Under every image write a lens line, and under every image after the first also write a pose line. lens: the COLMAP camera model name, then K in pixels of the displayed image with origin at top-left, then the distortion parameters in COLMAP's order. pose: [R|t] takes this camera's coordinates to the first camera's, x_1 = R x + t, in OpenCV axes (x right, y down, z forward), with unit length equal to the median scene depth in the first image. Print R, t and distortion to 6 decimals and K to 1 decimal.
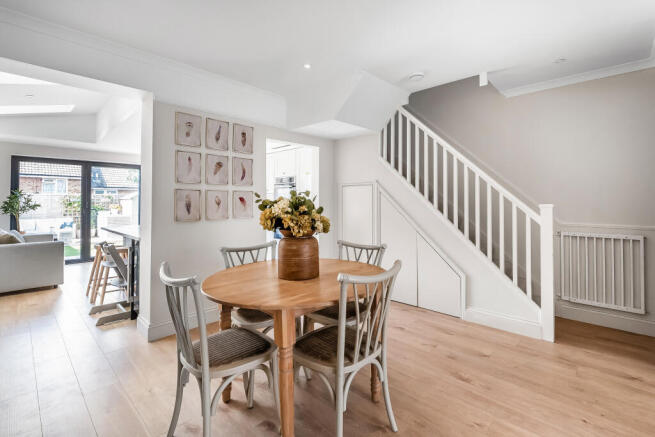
lens RADIAL K [[299.9, 0, 343.9], [0, 299.9, 198.9], [0, 0, 1]] dist [-0.003599, -0.000870]
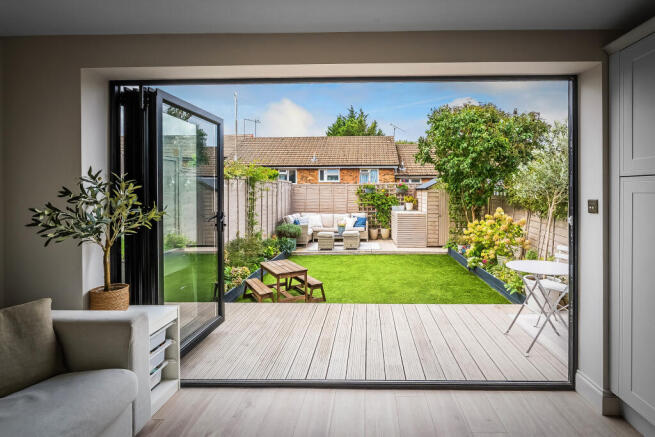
lens RADIAL K [[331.8, 0, 354.9], [0, 331.8, 194.4], [0, 0, 1]] dist [-0.004286, 0.000613]
pose [[0.643535, 0.004316, -0.765404, -0.597309], [0.013517, 0.999764, 0.017003, -0.005801], [0.765297, -0.021288, 0.643325, 0.968899]]
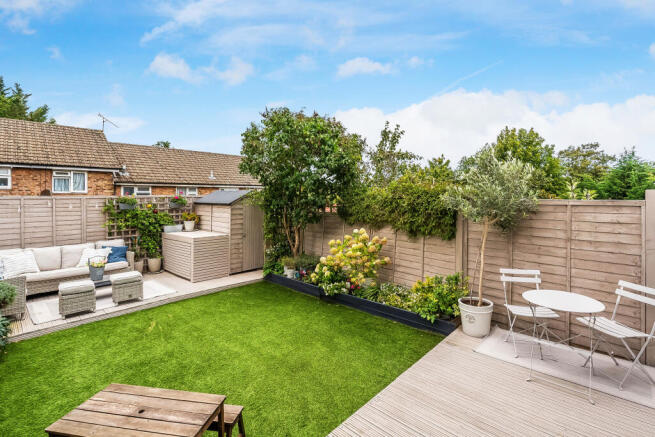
lens RADIAL K [[299.9, 0, 339.7], [0, 299.9, 202.9], [0, 0, 1]] dist [-0.003599, -0.000870]
pose [[0.999995, 0.001621, -0.002583, -1.215652], [-0.001544, 0.999560, 0.029623, -0.047659], [0.002630, -0.029619, 0.999558, 1.084998]]
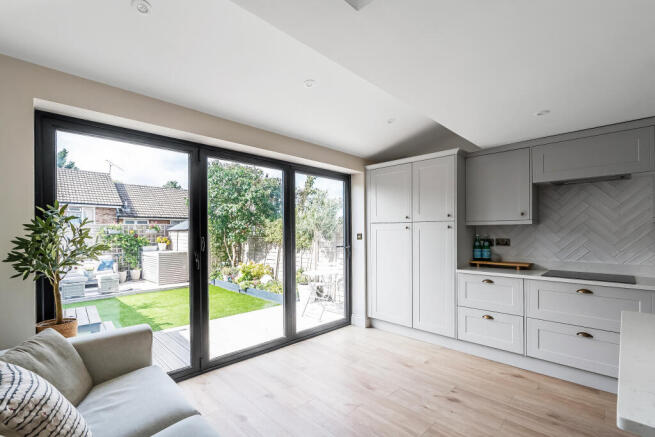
lens RADIAL K [[299.9, 0, 333.1], [0, 299.9, 235.0], [0, 0, 1]] dist [-0.003599, -0.000870]
pose [[0.998604, -0.003195, -0.052717, -0.739846], [0.004198, 0.999812, 0.018926, -0.000150], [0.052647, -0.019121, 0.998430, 0.659045]]
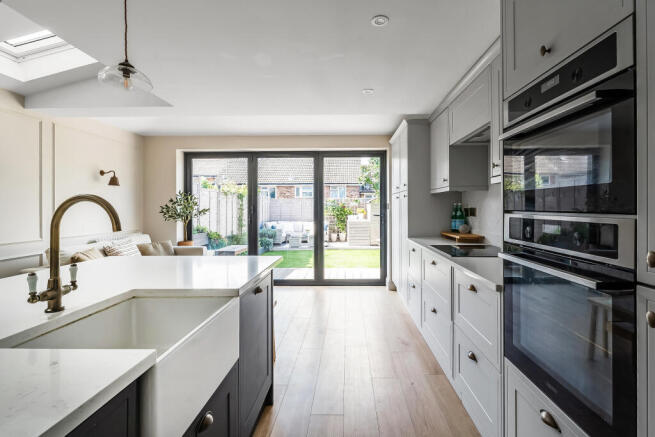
lens RADIAL K [[317.2, 0, 337.0], [0, 317.2, 204.6], [0, 0, 1]] dist [-0.001980, 0.000354]
pose [[0.649088, -0.008527, -0.760666, -0.129316], [0.013889, 0.999903, 0.000643, 0.011659], [0.760587, -0.010983, 0.649143, 0.741044]]
